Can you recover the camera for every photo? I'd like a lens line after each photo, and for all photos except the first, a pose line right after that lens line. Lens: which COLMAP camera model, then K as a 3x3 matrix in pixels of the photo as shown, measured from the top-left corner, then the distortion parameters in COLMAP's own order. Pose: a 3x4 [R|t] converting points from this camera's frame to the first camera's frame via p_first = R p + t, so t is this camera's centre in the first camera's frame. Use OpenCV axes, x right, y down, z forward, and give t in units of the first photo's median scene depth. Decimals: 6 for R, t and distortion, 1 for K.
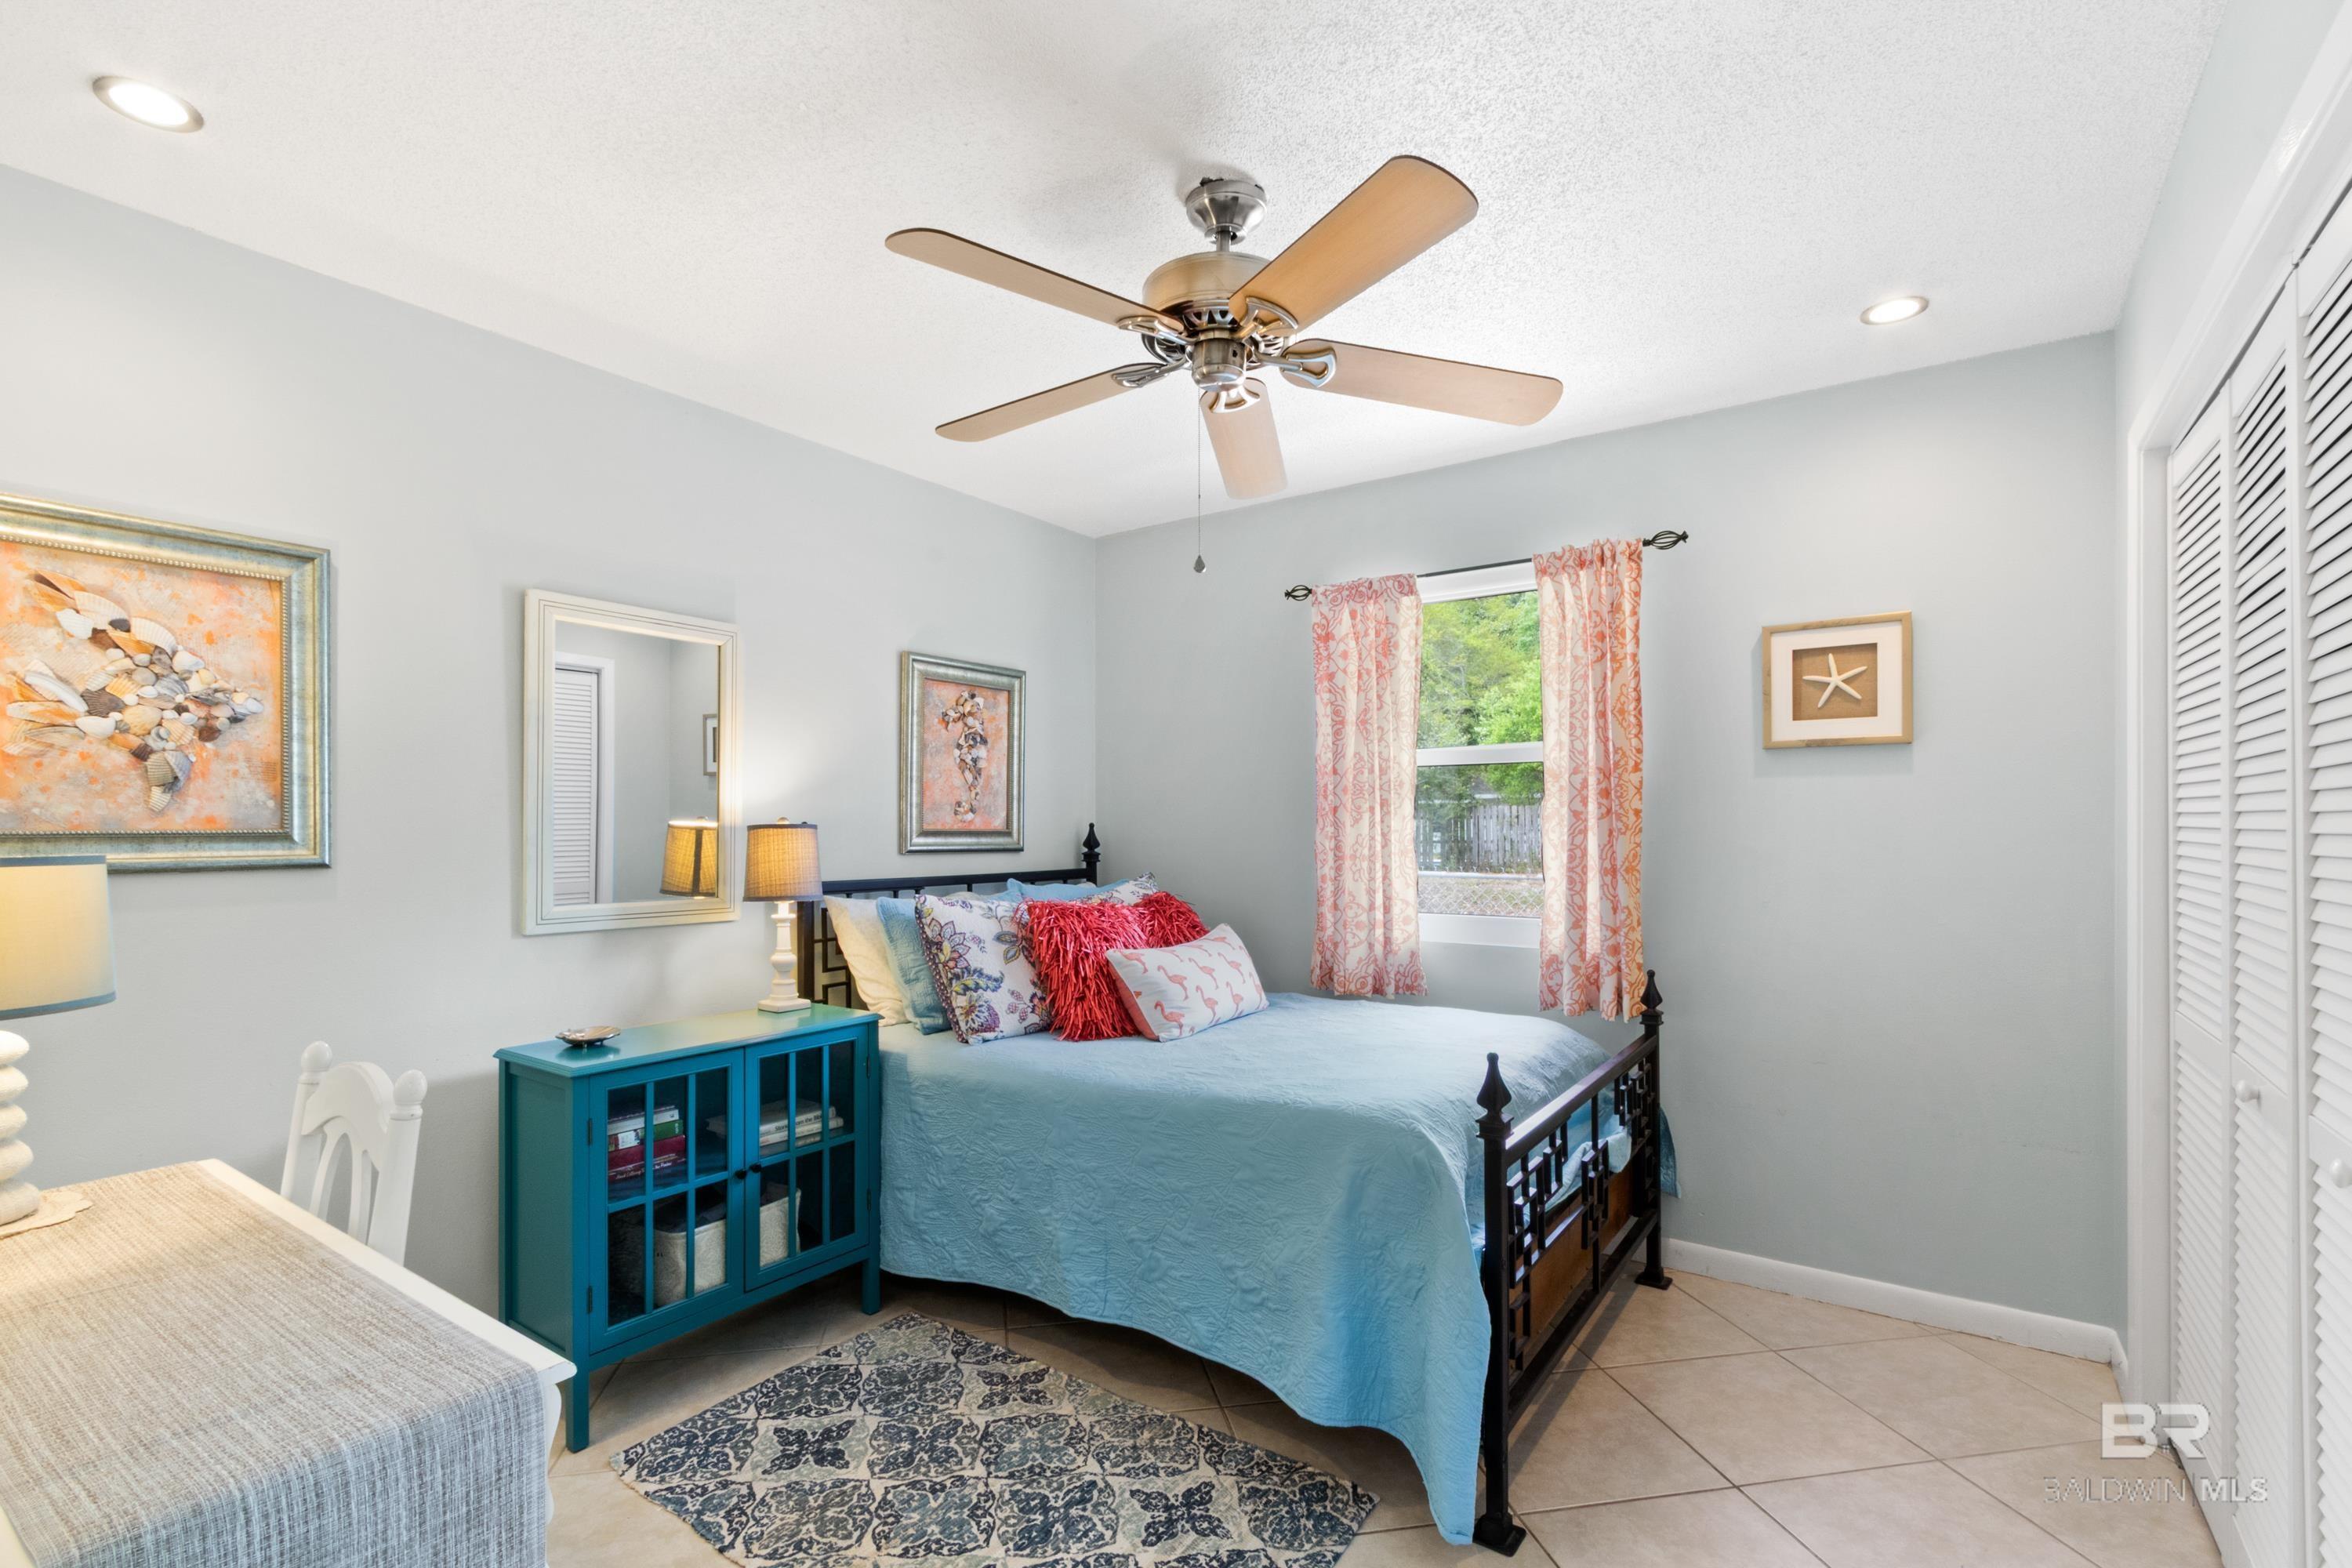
lens RADIAL K [[1082.9, 0, 1174.3], [0, 1082.9, 823.5], [0, 0, 1]] dist [-0.001586, -0.000090]
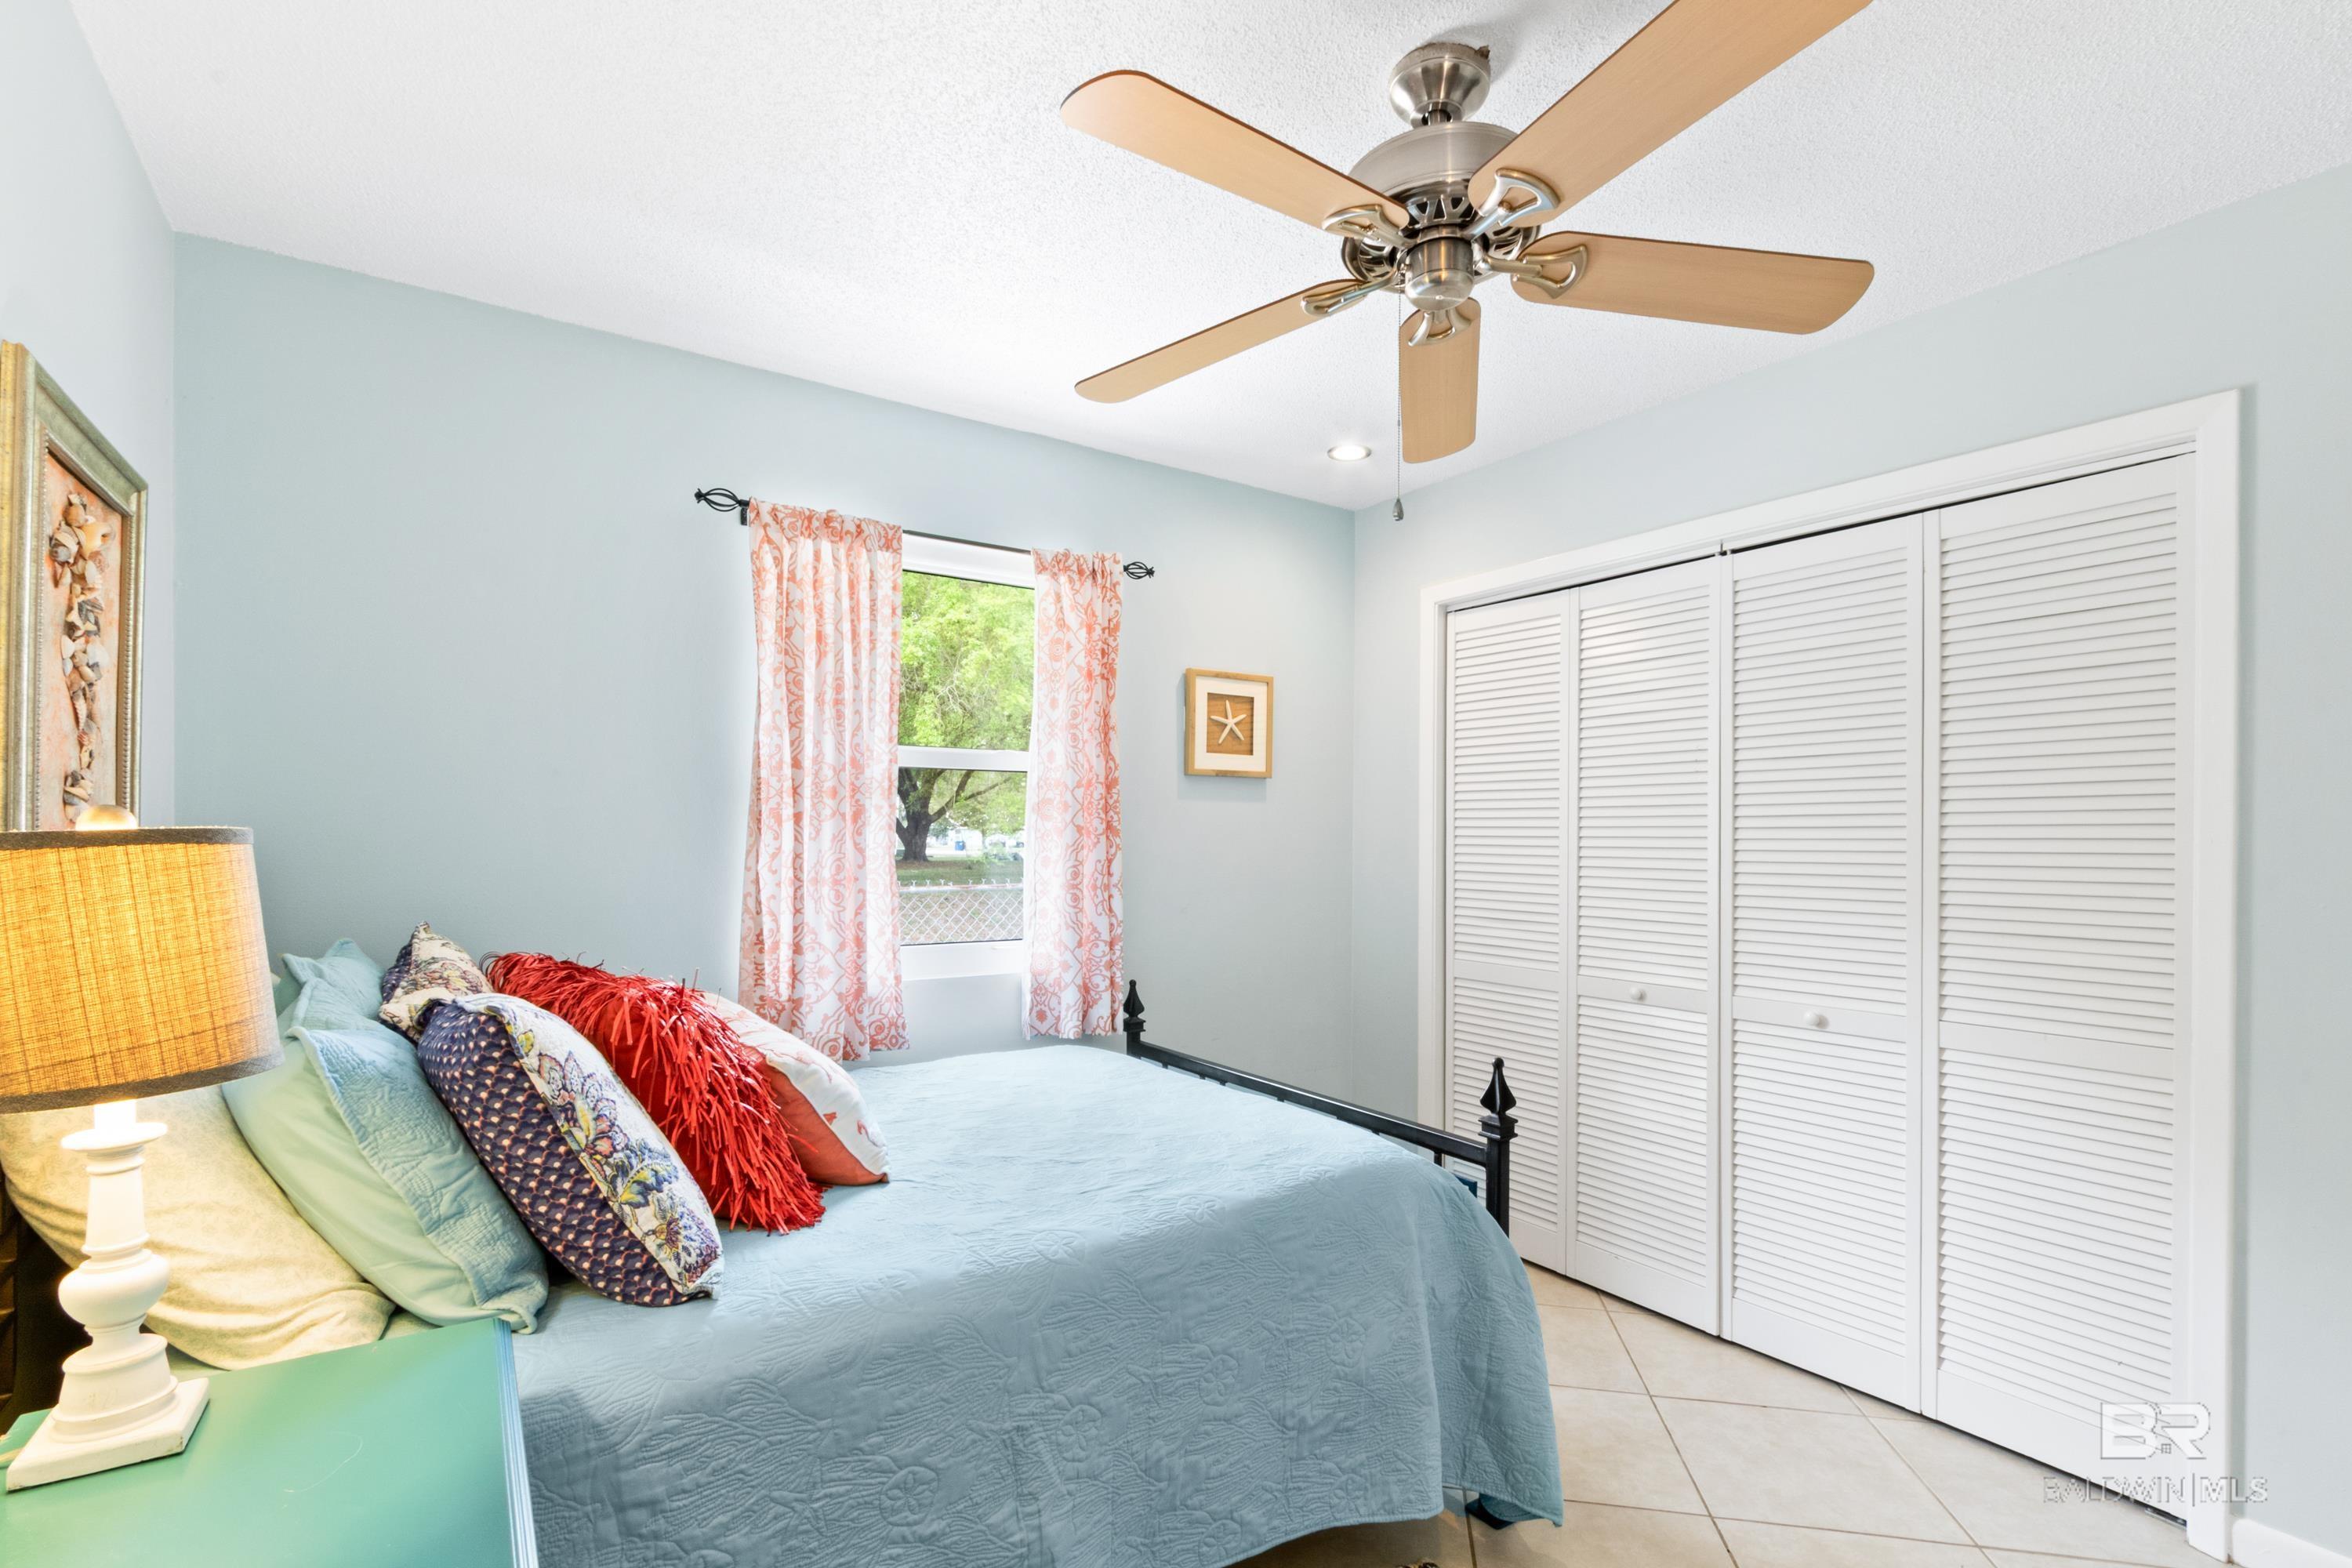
lens RADIAL K [[1074.2, 0, 1176.4], [0, 1074.2, 838.6], [0, 0, 1]] dist [0.001175, 0.000141]
pose [[0.351341, 0.005122, 0.936233, -0.537918], [-0.009620, 0.999952, -0.001860, 0.001261], [-0.936198, -0.008353, 0.351374, 0.621816]]
